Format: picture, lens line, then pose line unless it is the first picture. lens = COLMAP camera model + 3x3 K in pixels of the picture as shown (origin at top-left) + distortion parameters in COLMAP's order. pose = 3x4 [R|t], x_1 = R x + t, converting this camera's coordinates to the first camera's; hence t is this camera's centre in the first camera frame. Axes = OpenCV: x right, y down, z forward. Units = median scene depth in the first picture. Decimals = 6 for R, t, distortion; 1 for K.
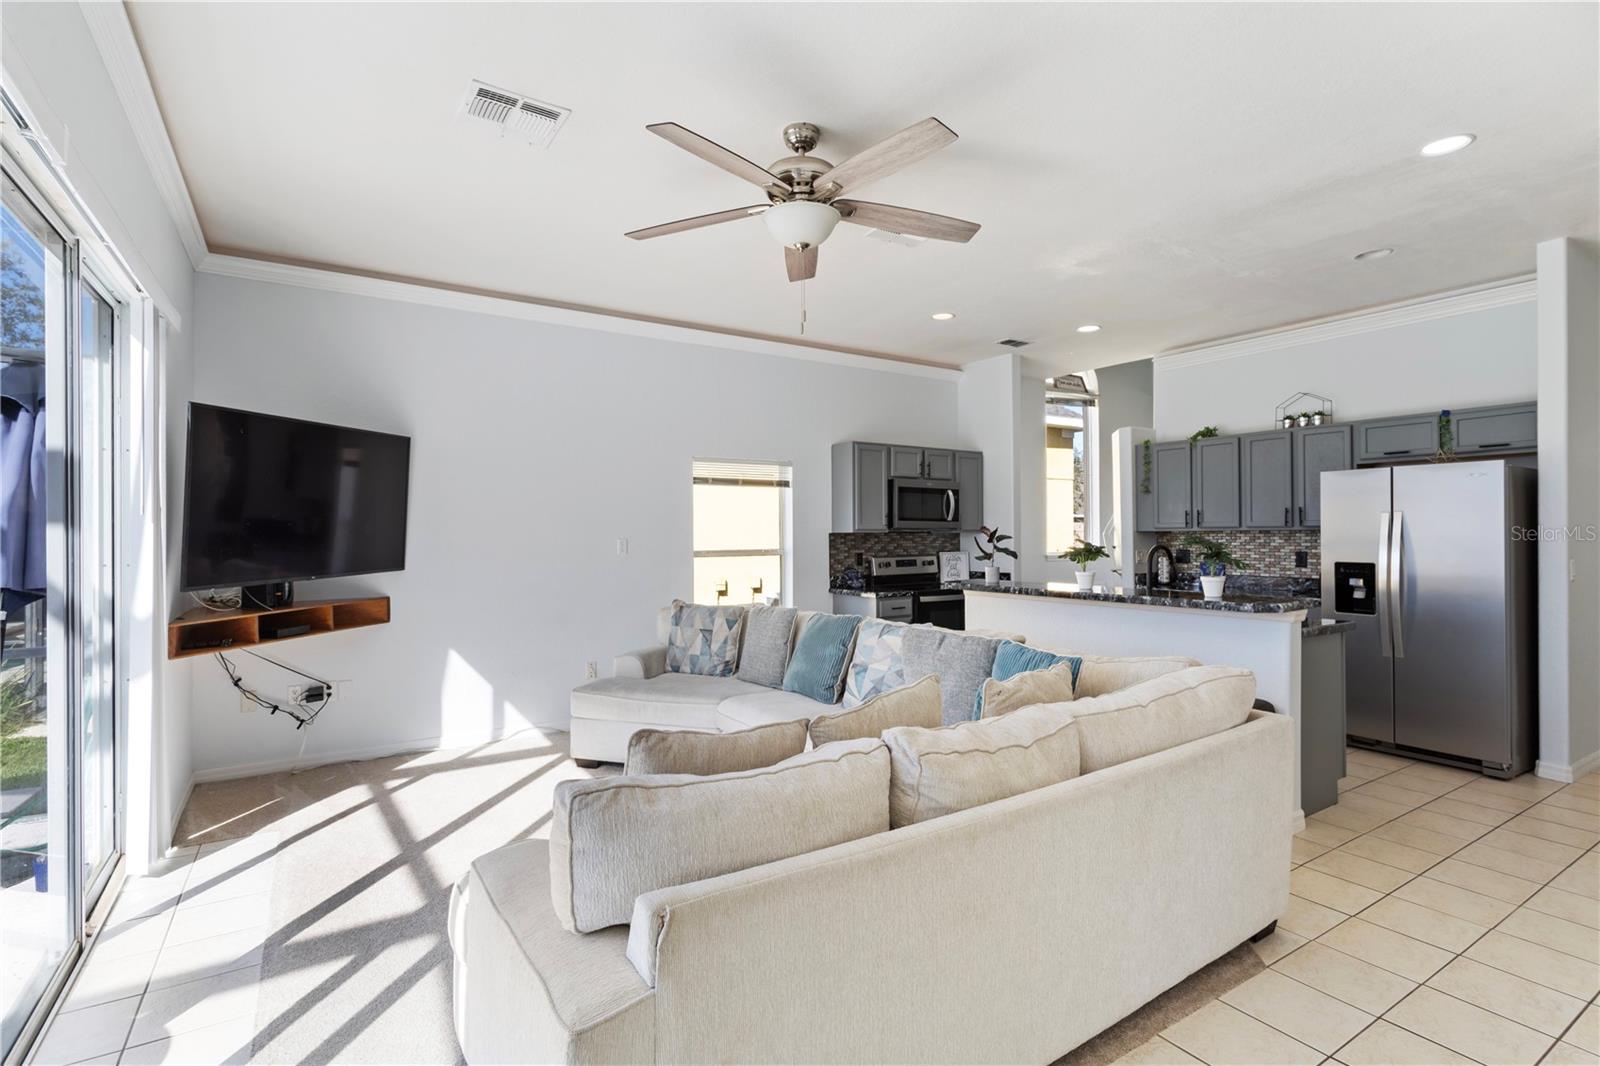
lens RADIAL K [[774.9, 0, 788.6], [0, 774.9, 527.4], [0, 0, 1]] dist [-0.004503, 0.006759]
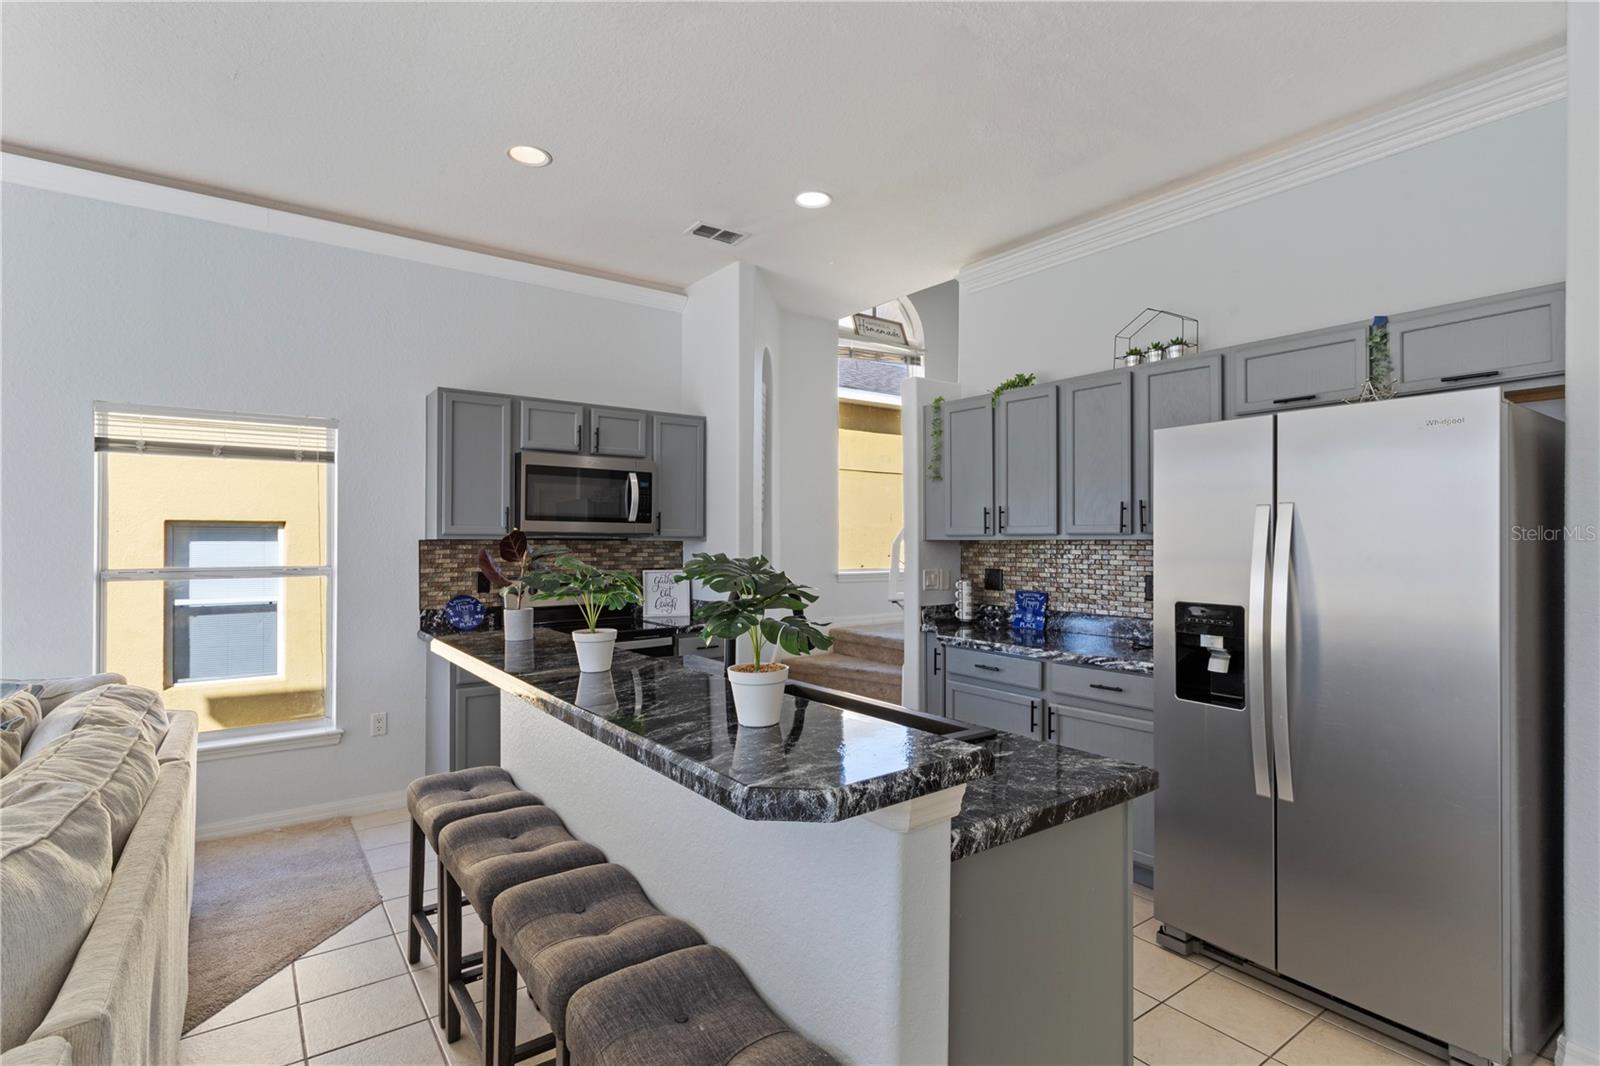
lens RADIAL K [[774.9, 0, 804.2], [0, 774.9, 536.6], [0, 0, 1]] dist [-0.004503, 0.006759]
pose [[0.998186, 0.006321, 0.059876, 0.433168], [-0.006596, 0.999969, 0.004410, 0.000190], [-0.059846, -0.004797, 0.998196, 0.505562]]
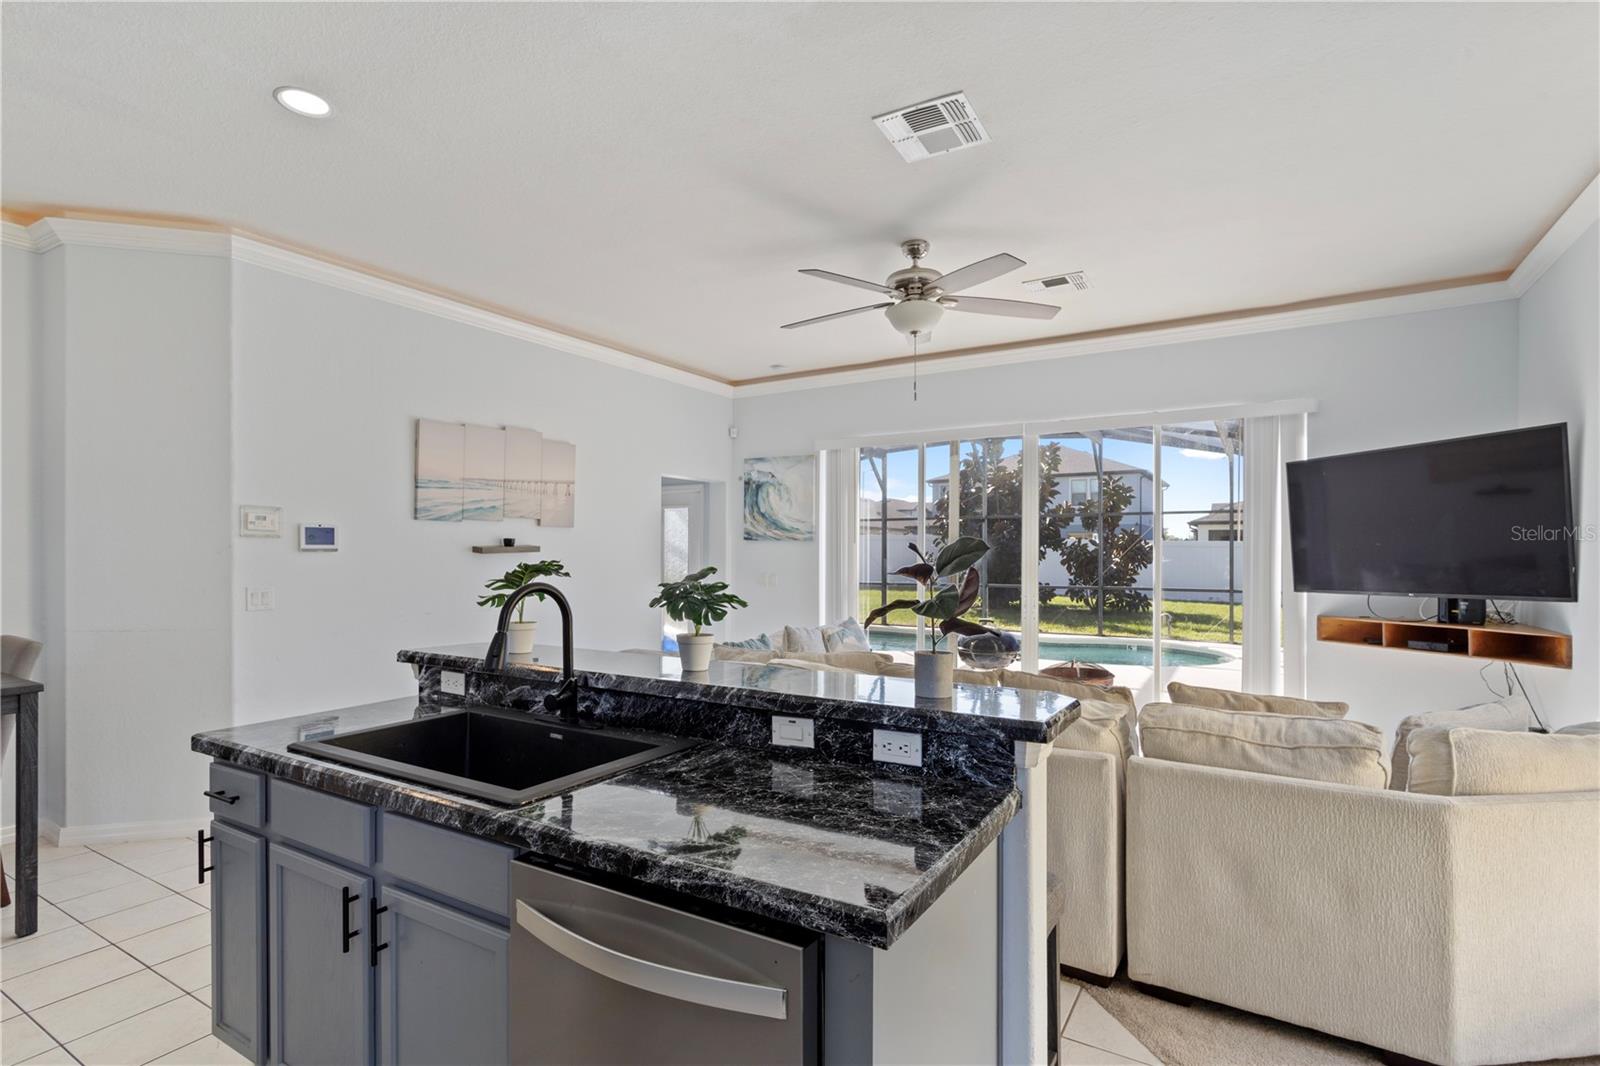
lens RADIAL K [[774.9, 0, 801.8], [0, 774.9, 549.7], [0, 0, 1]] dist [-0.004503, 0.006759]
pose [[-0.900156, 0.001416, -0.435566, 0.502670], [0.007618, 0.999893, -0.012492, 0.006907], [0.435501, -0.014563, -0.900070, 1.324578]]
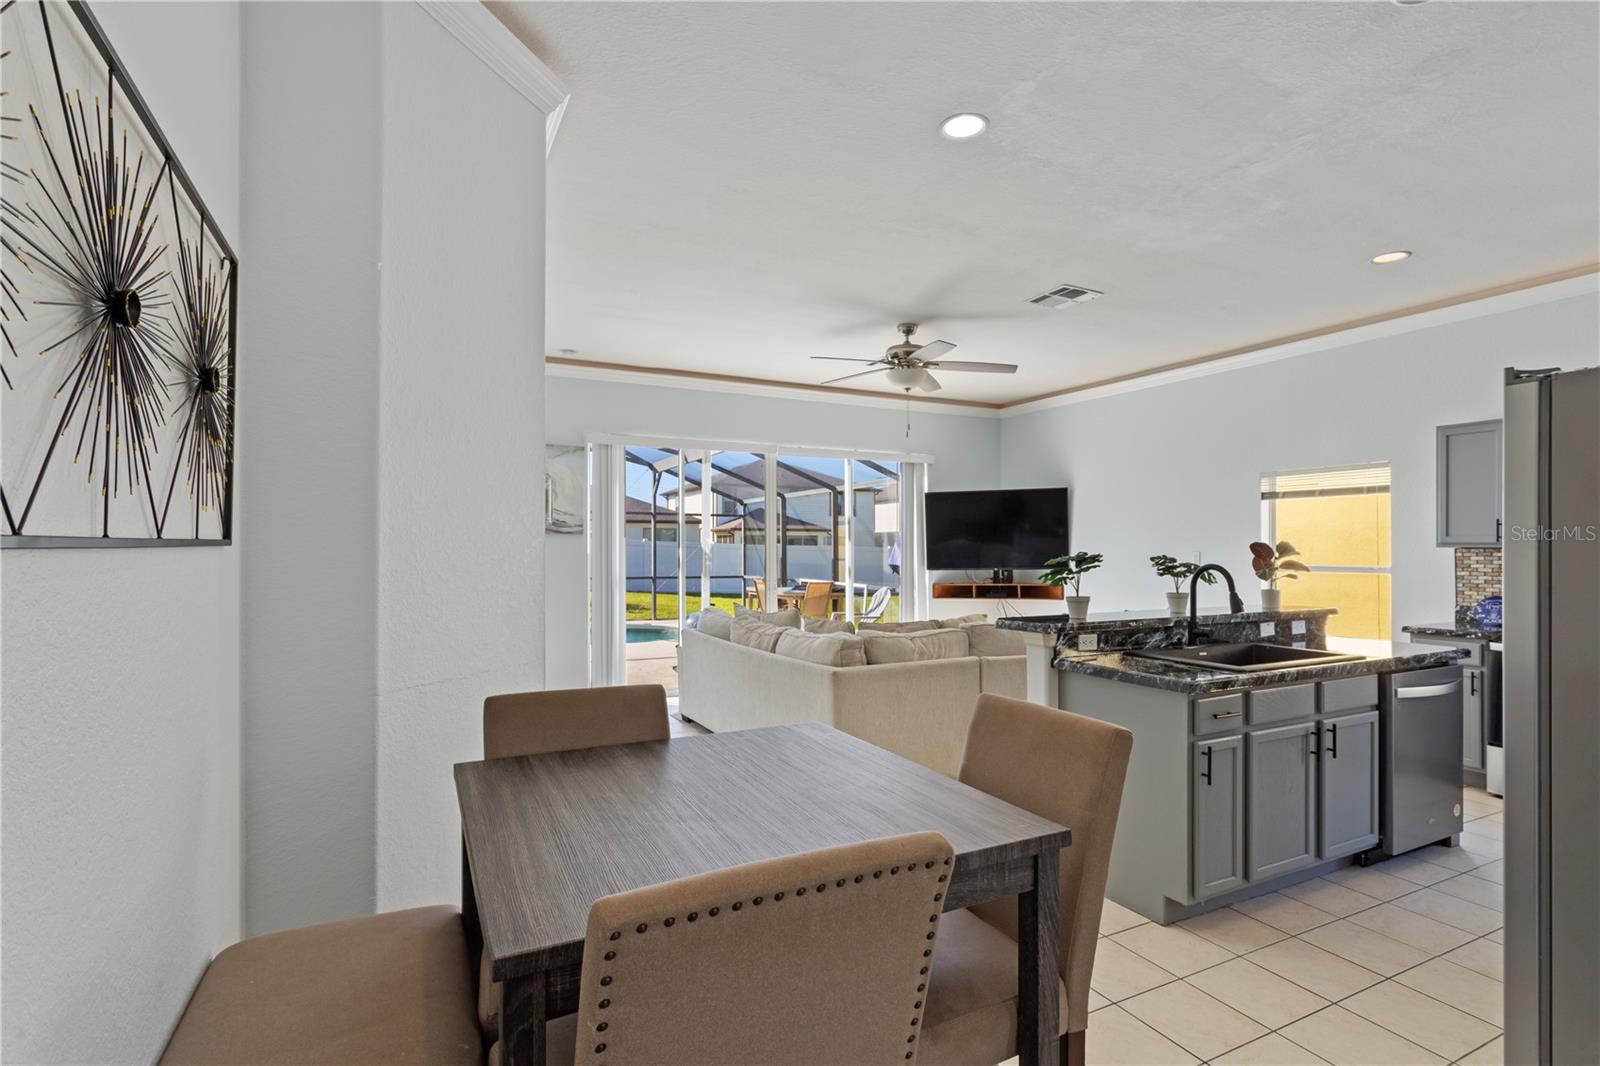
lens RADIAL K [[774.9, 0, 785.0], [0, 774.9, 536.7], [0, 0, 1]] dist [-0.004503, 0.006759]
pose [[-0.114335, -0.009644, -0.993395, 1.186436], [0.010547, 0.999885, -0.010921, -0.003075], [0.993386, -0.011726, -0.114220, 0.598892]]
